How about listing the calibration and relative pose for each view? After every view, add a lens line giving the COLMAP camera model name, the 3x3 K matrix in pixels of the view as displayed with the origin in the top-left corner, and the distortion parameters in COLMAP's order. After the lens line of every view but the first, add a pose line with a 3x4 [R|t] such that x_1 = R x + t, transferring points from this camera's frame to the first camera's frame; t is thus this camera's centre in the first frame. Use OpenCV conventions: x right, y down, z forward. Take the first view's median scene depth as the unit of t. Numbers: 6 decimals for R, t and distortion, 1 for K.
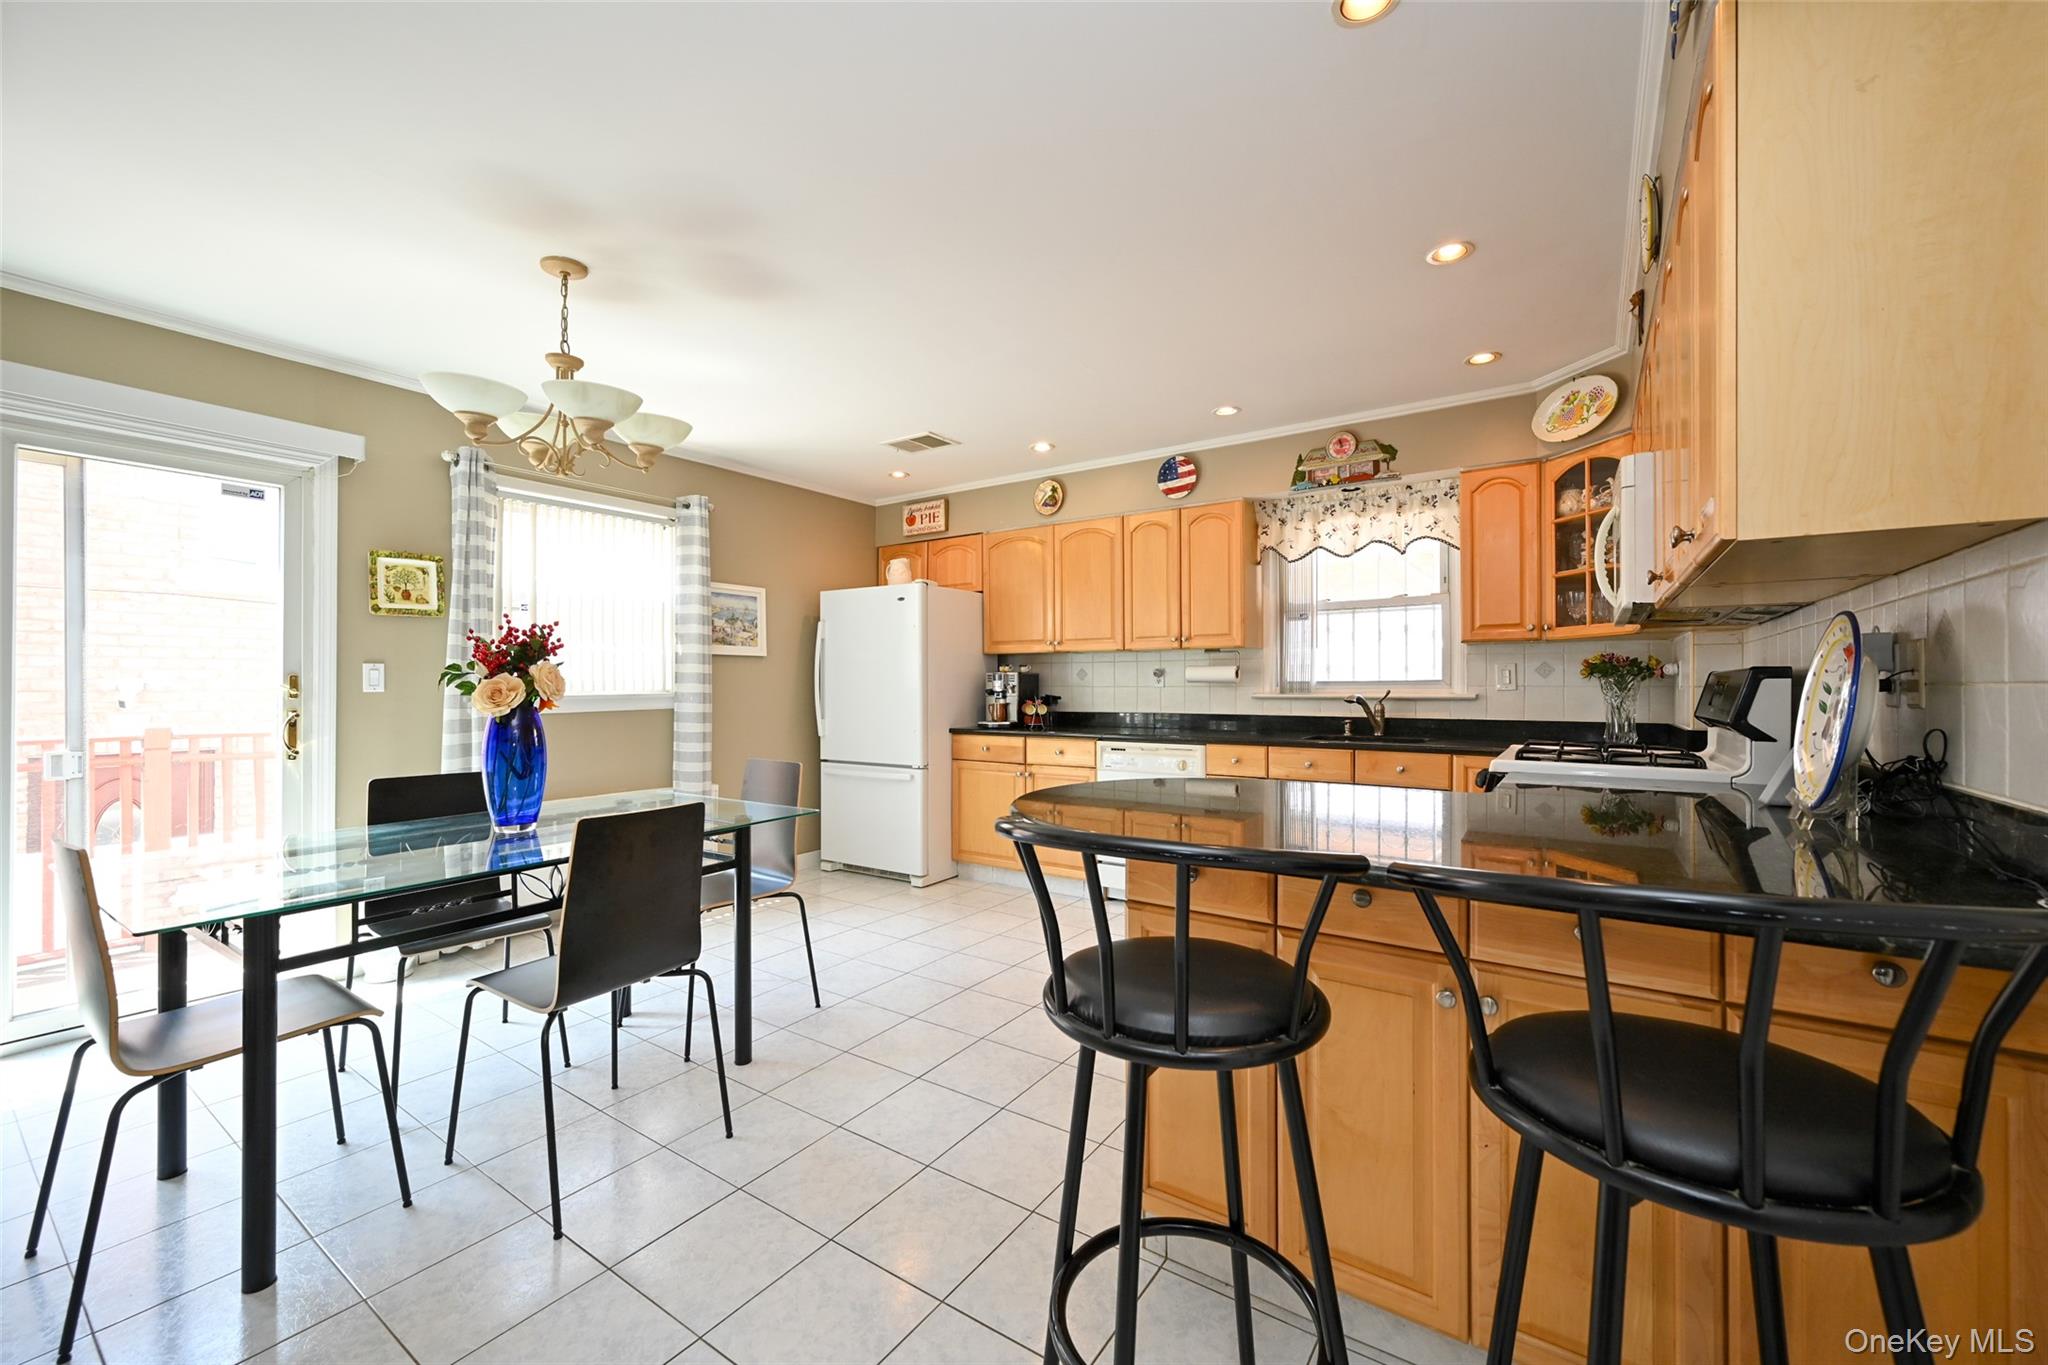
lens RADIAL K [[805.0, 0, 1022.1], [0, 805.0, 684.8], [0, 0, 1]] dist [-0.002852, -0.000249]
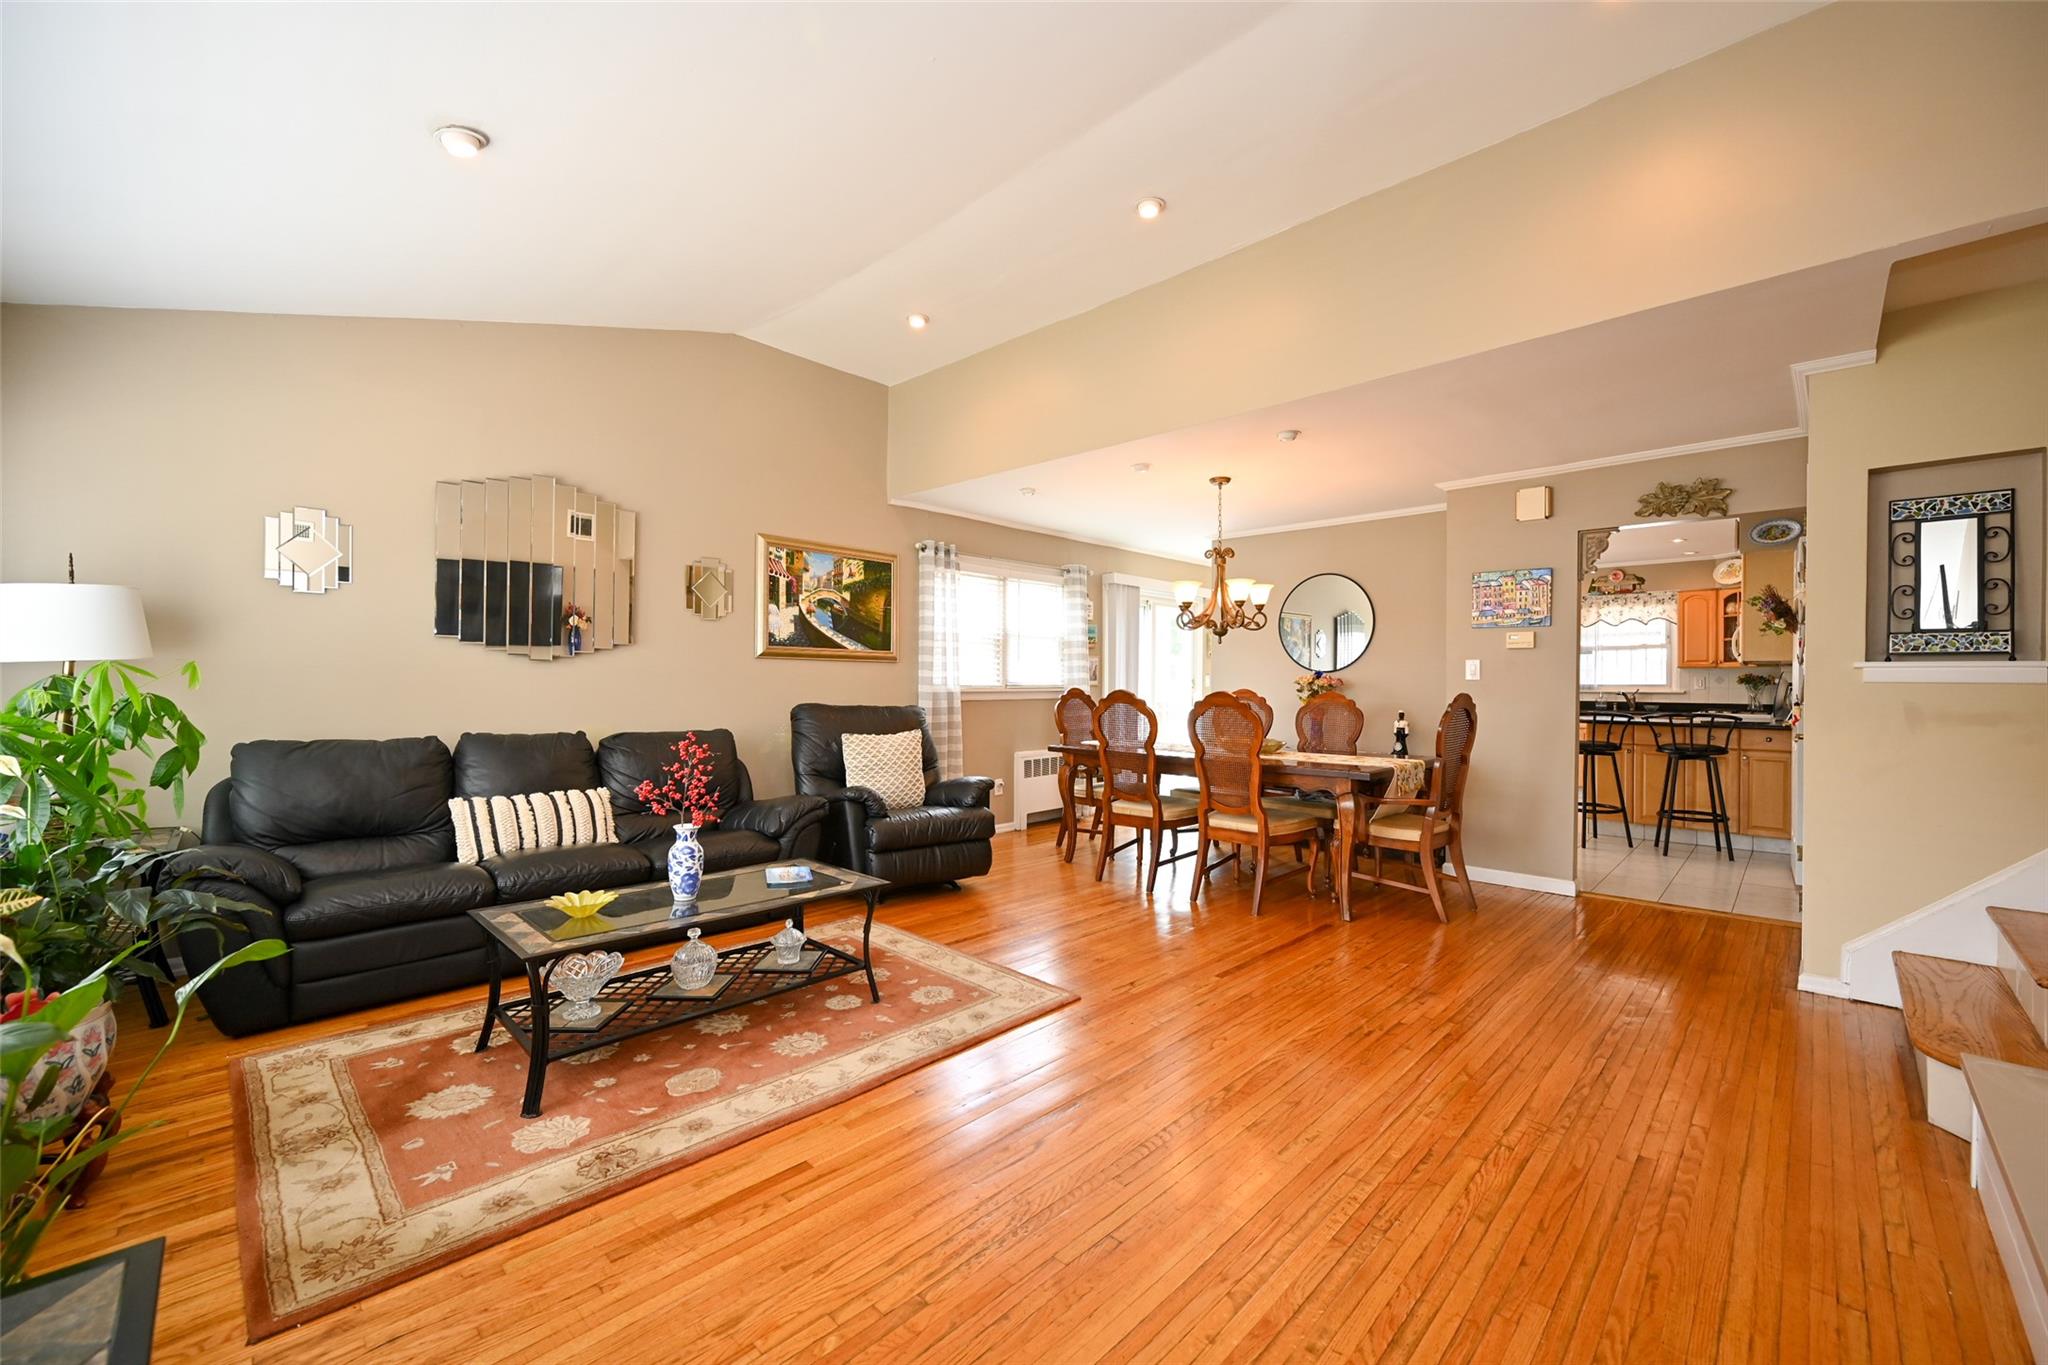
lens RADIAL K [[811.9, 0, 1028.8], [0, 811.9, 683.1], [0, 0, 1]] dist [0.005099, 0.000070]
pose [[0.987015, 0.007447, -0.160453, -0.828797], [-0.006636, 0.999962, 0.005590, -0.010718], [0.160489, -0.004453, 0.987028, -1.453760]]
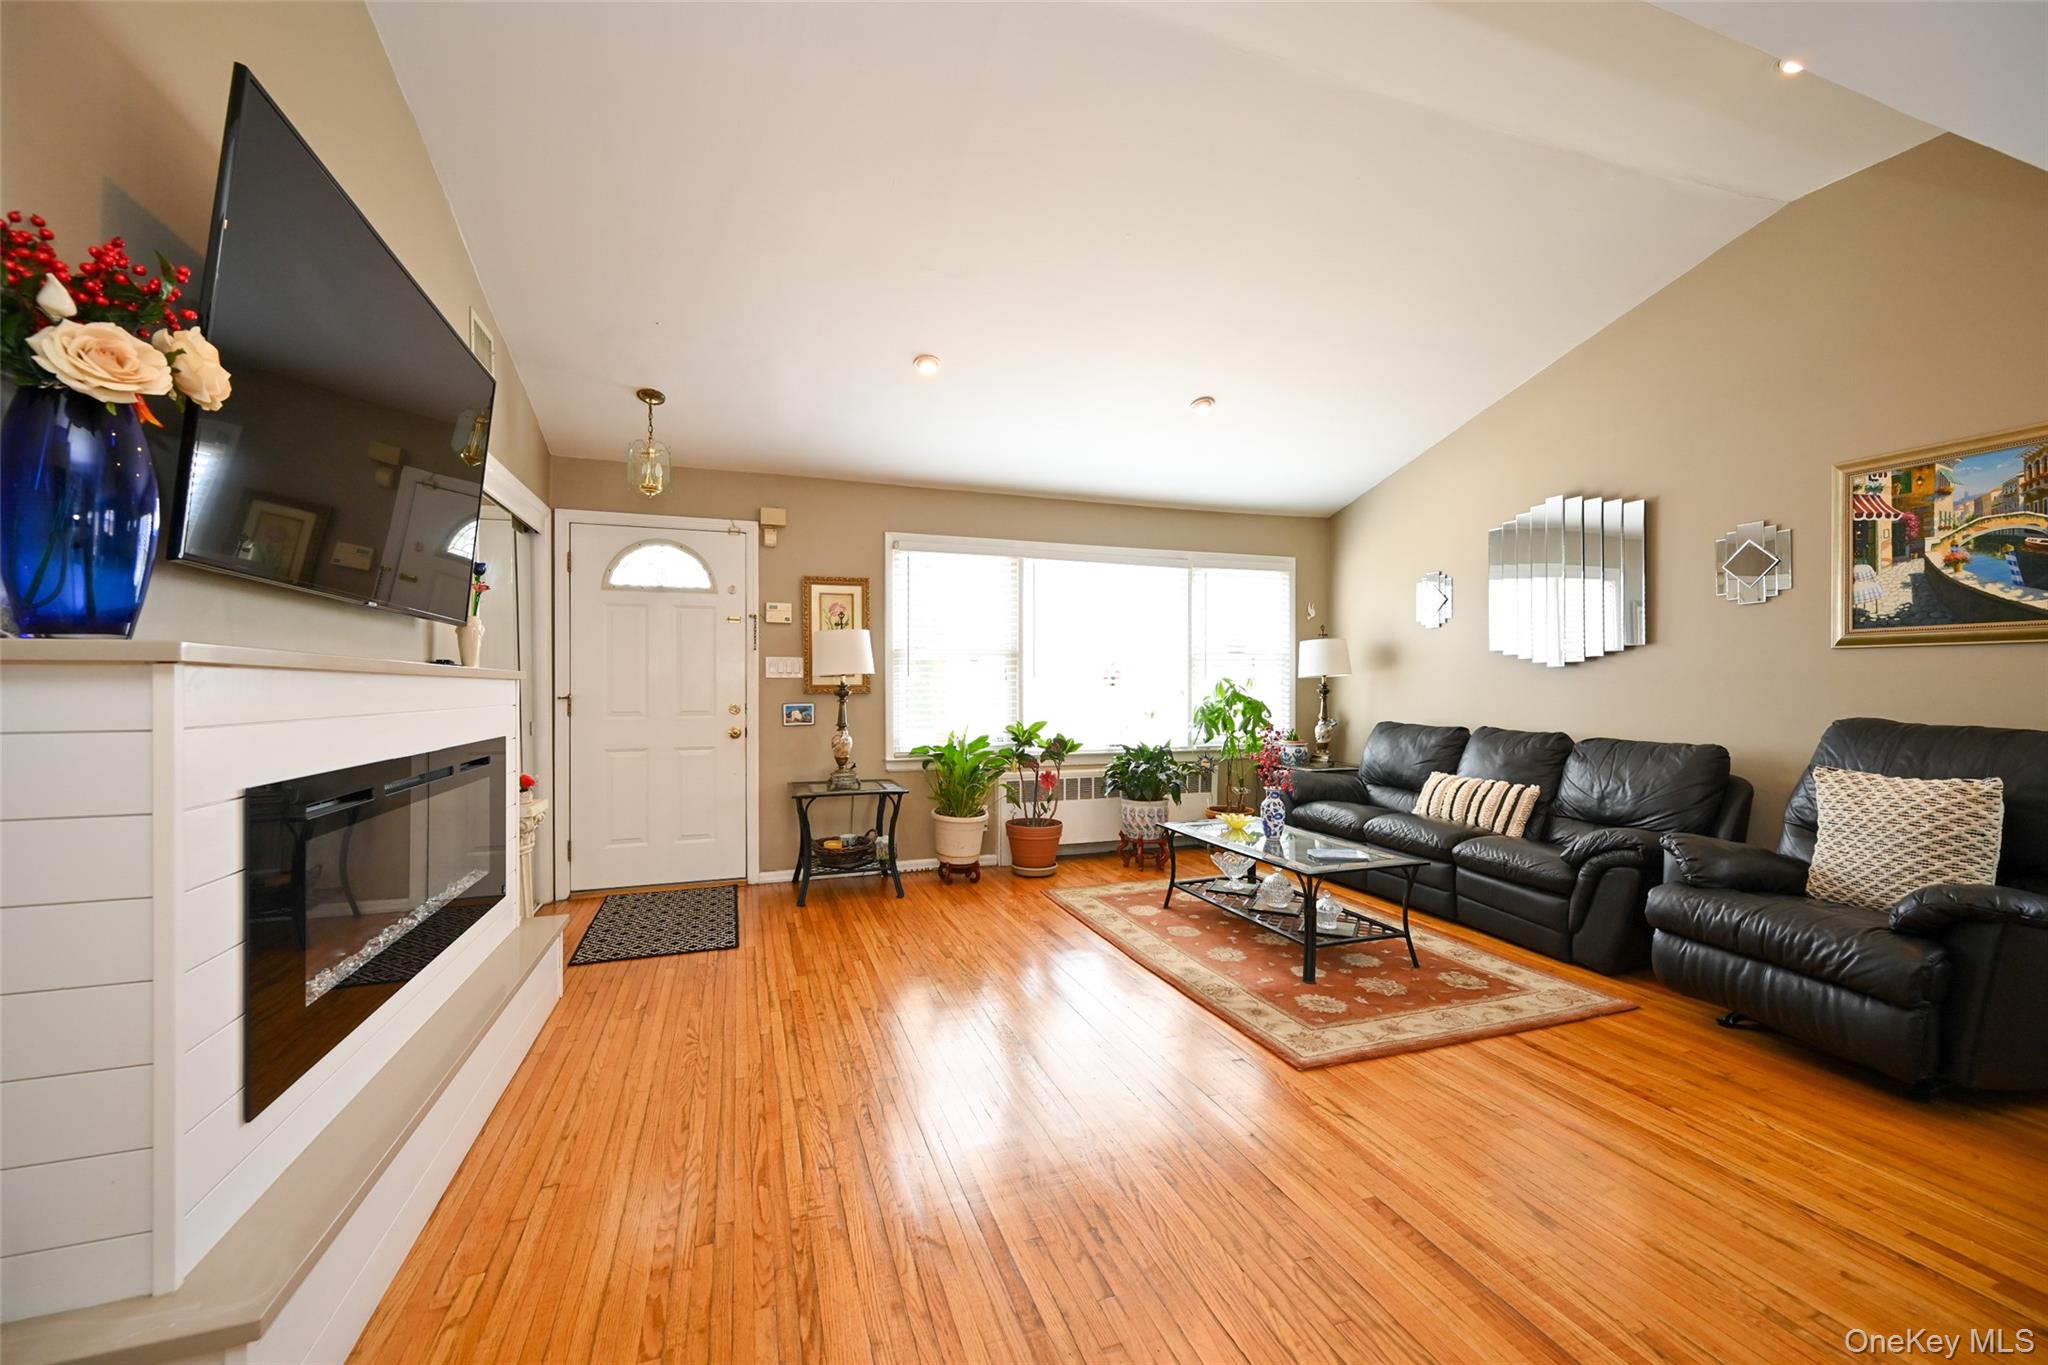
lens RADIAL K [[811.9, 0, 1028.8], [0, 811.9, 683.1], [0, 0, 1]] dist [0.005099, 0.000070]
pose [[-0.581614, -0.002745, -0.813461, -0.254563], [0.005617, 0.999957, -0.007391, -0.002410], [0.813446, -0.008867, -0.581573, -0.461827]]
